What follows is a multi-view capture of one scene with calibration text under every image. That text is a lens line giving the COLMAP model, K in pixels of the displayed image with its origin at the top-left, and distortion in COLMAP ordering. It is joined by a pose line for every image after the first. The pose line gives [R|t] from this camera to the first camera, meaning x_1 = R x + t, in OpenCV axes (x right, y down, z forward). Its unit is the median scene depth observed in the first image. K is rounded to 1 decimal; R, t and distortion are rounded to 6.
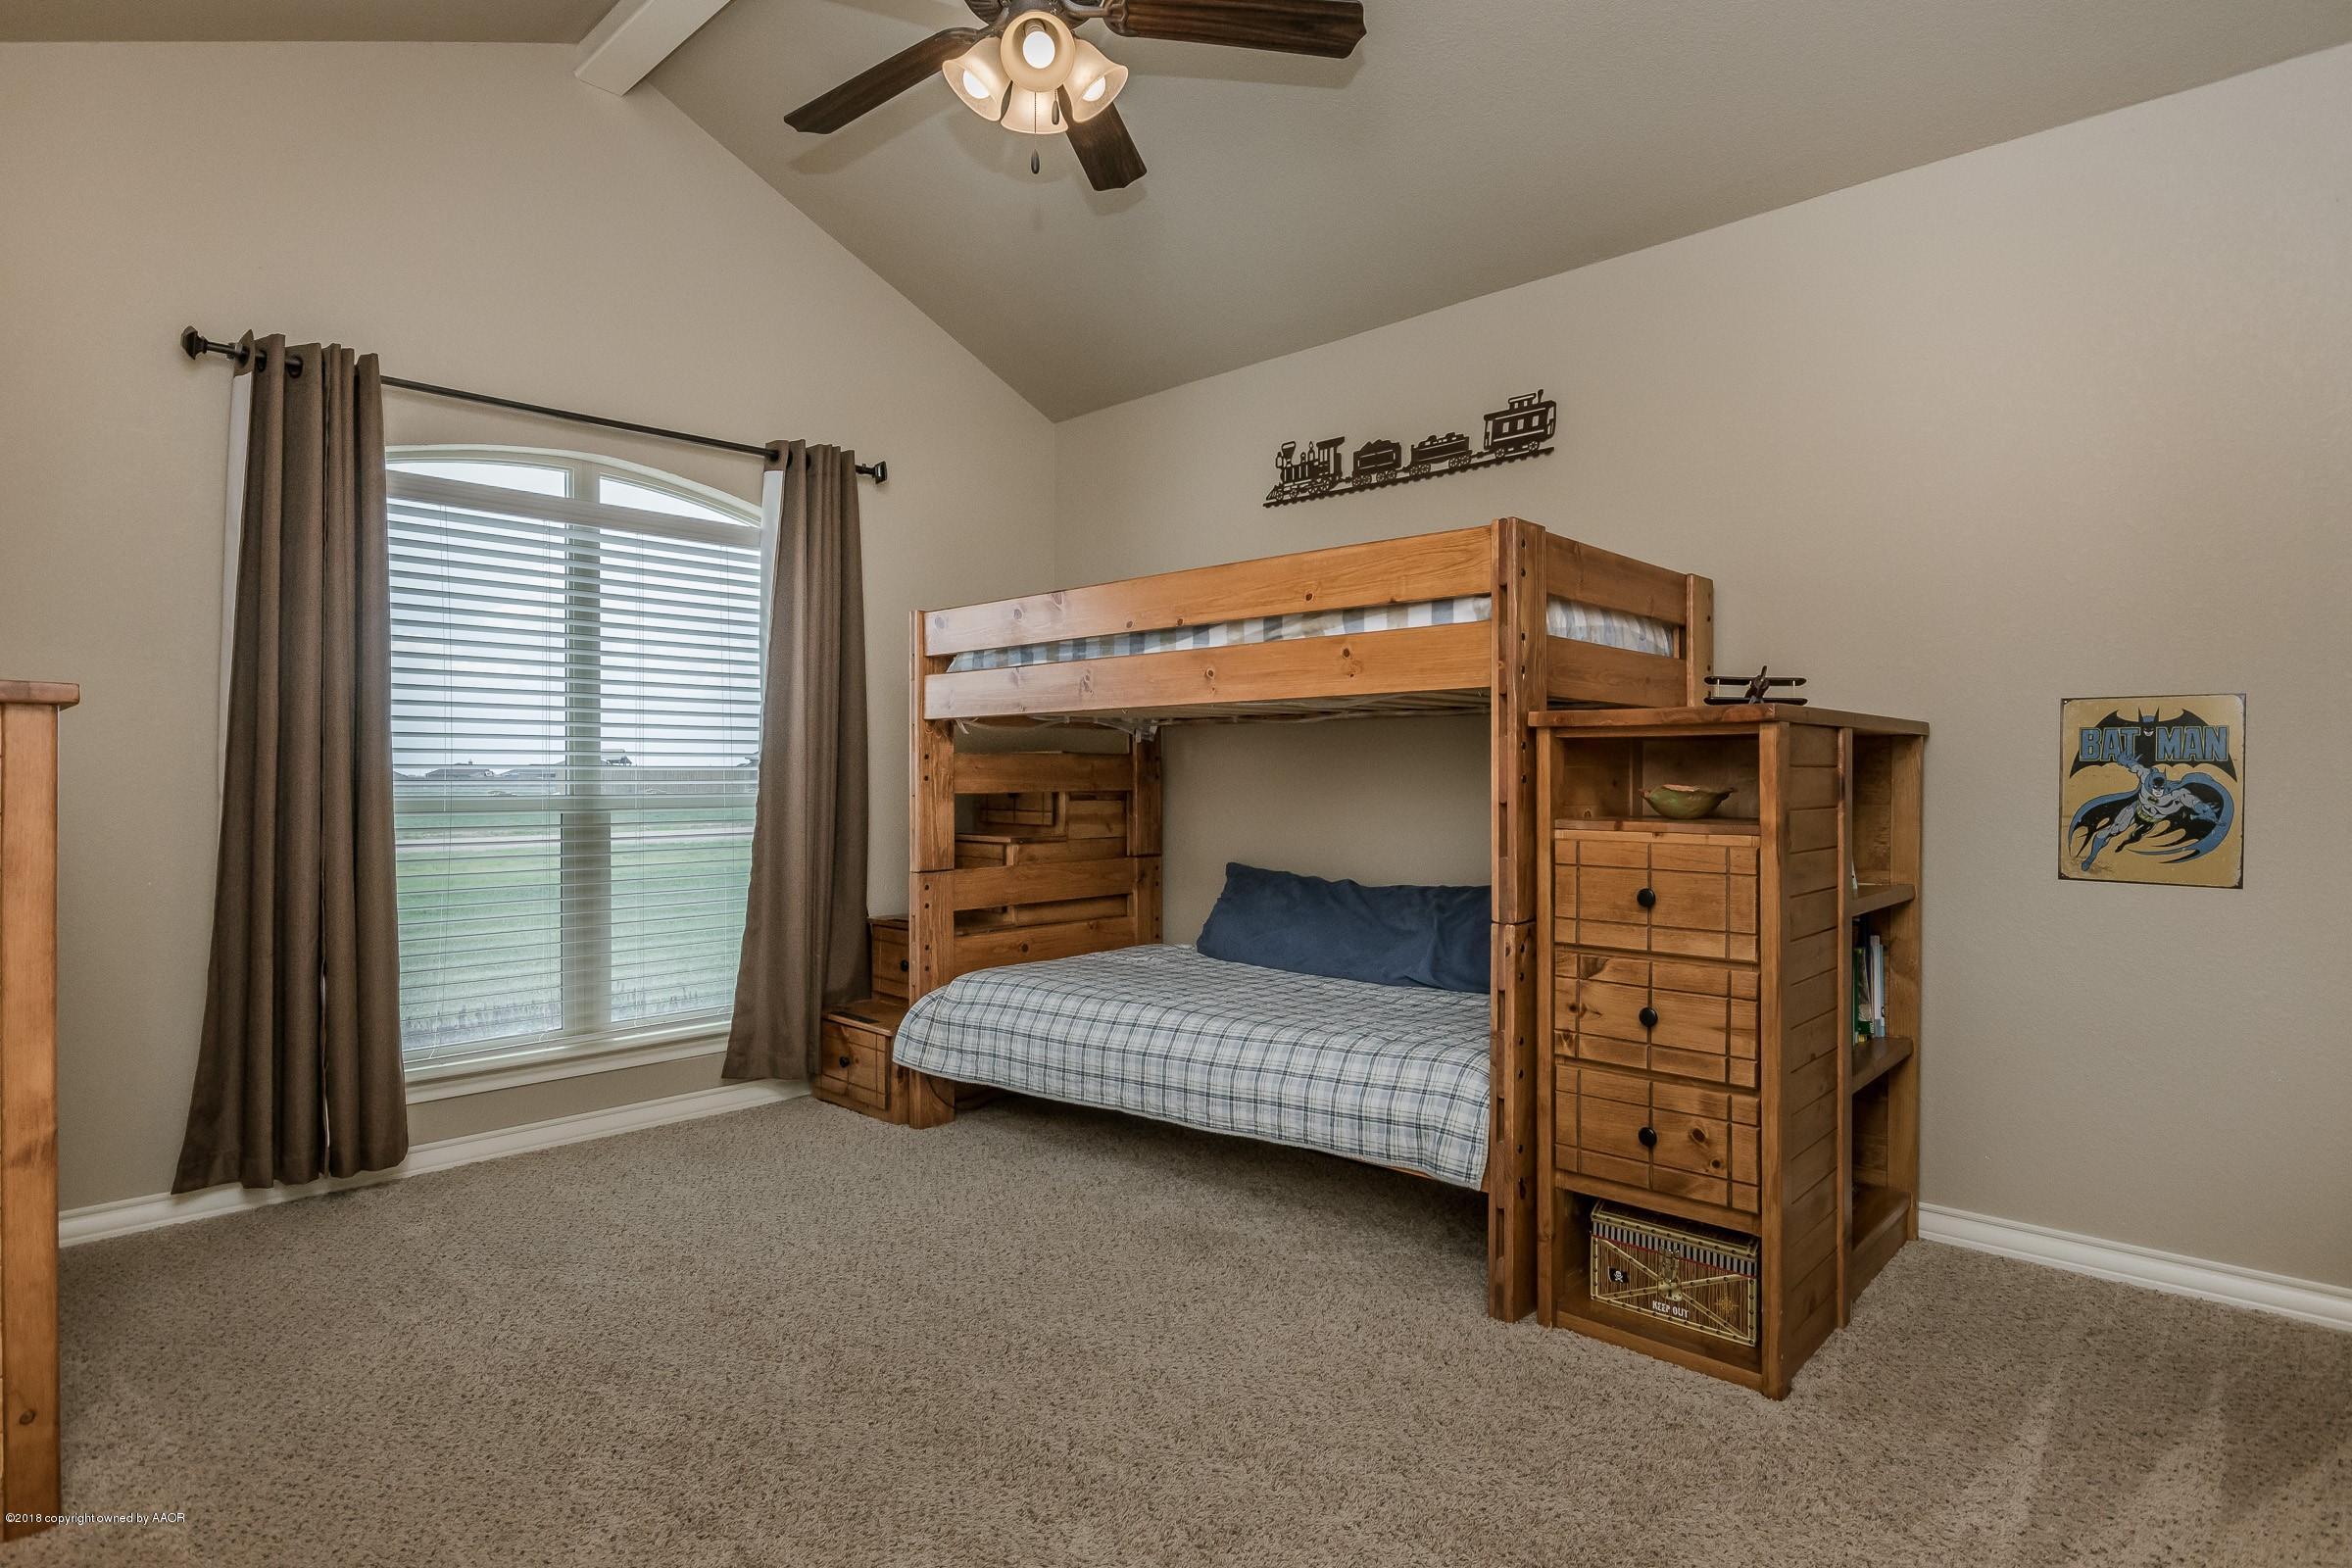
lens RADIAL K [[1238.6, 0, 1185.1], [0, 1238.6, 784.5], [0, 0, 1]] dist [-0.000968, -0.001287]
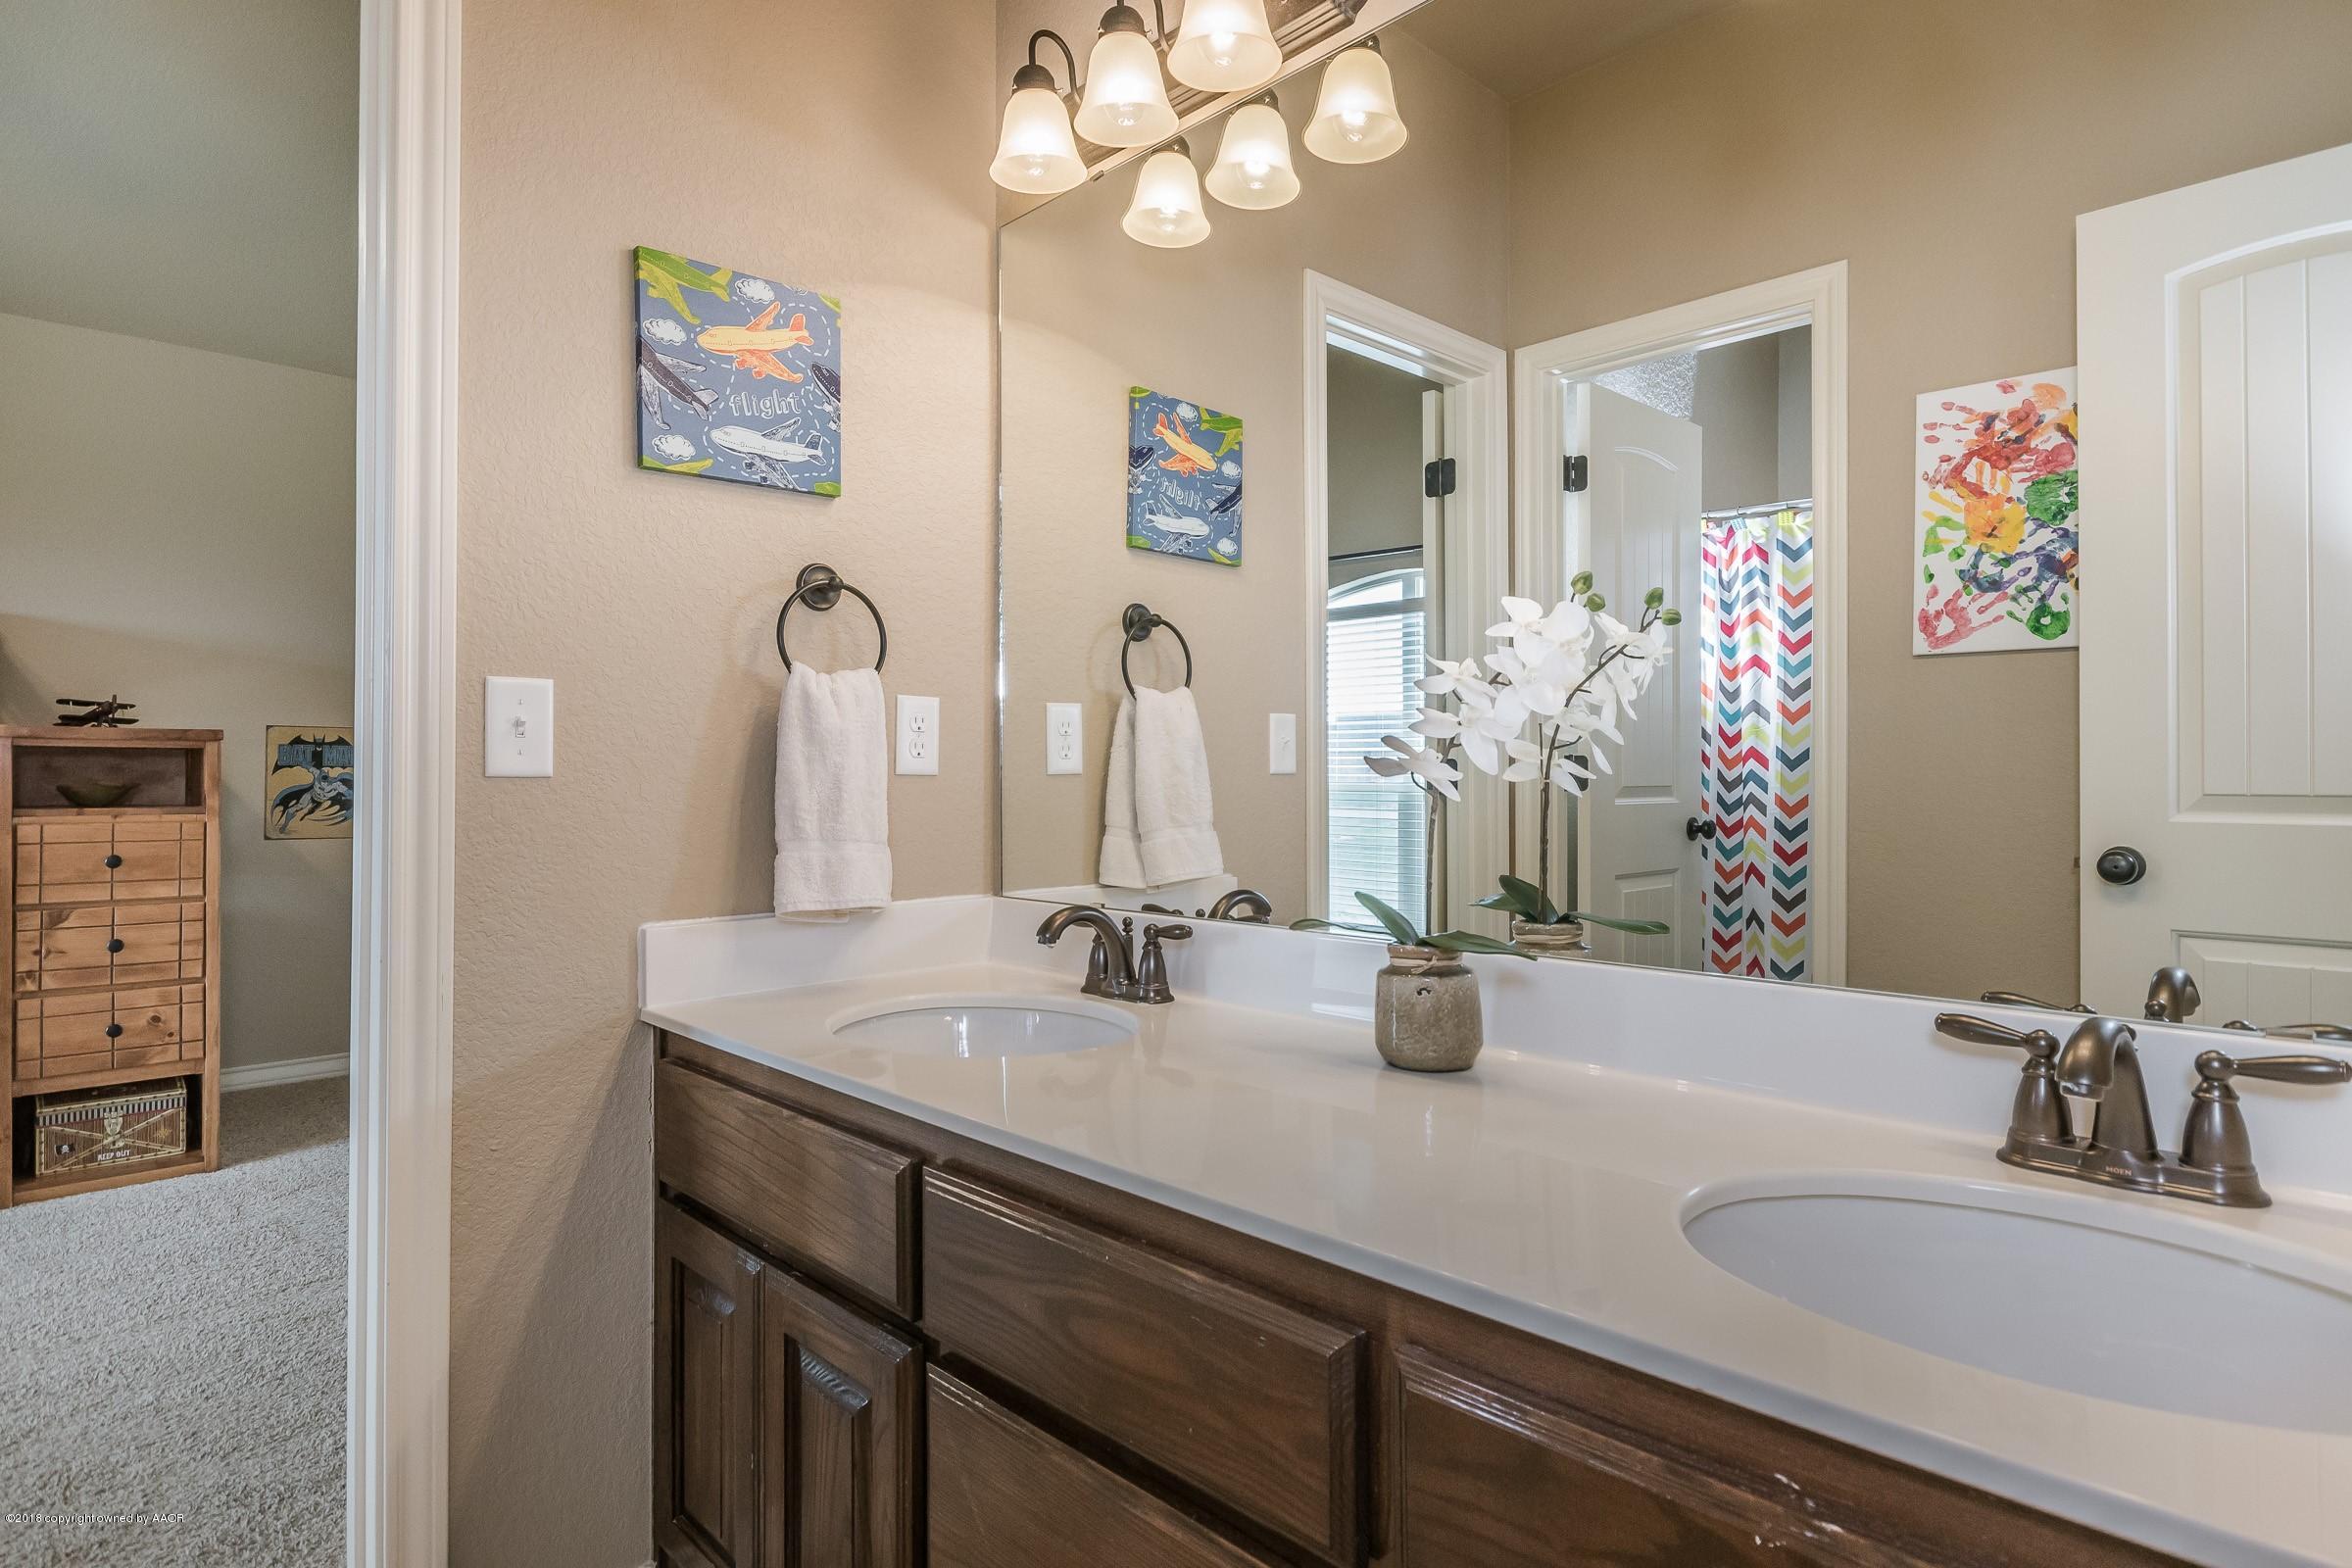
lens RADIAL K [[1238.6, 0, 1185.1], [0, 1238.6, 784.5], [0, 0, 1]] dist [-0.000968, -0.001287]
pose [[0.037427, -0.010025, 0.999249, -0.947557], [0.002301, 0.999948, 0.009945, -0.007811], [-0.999297, 0.001927, 0.037448, -0.264529]]
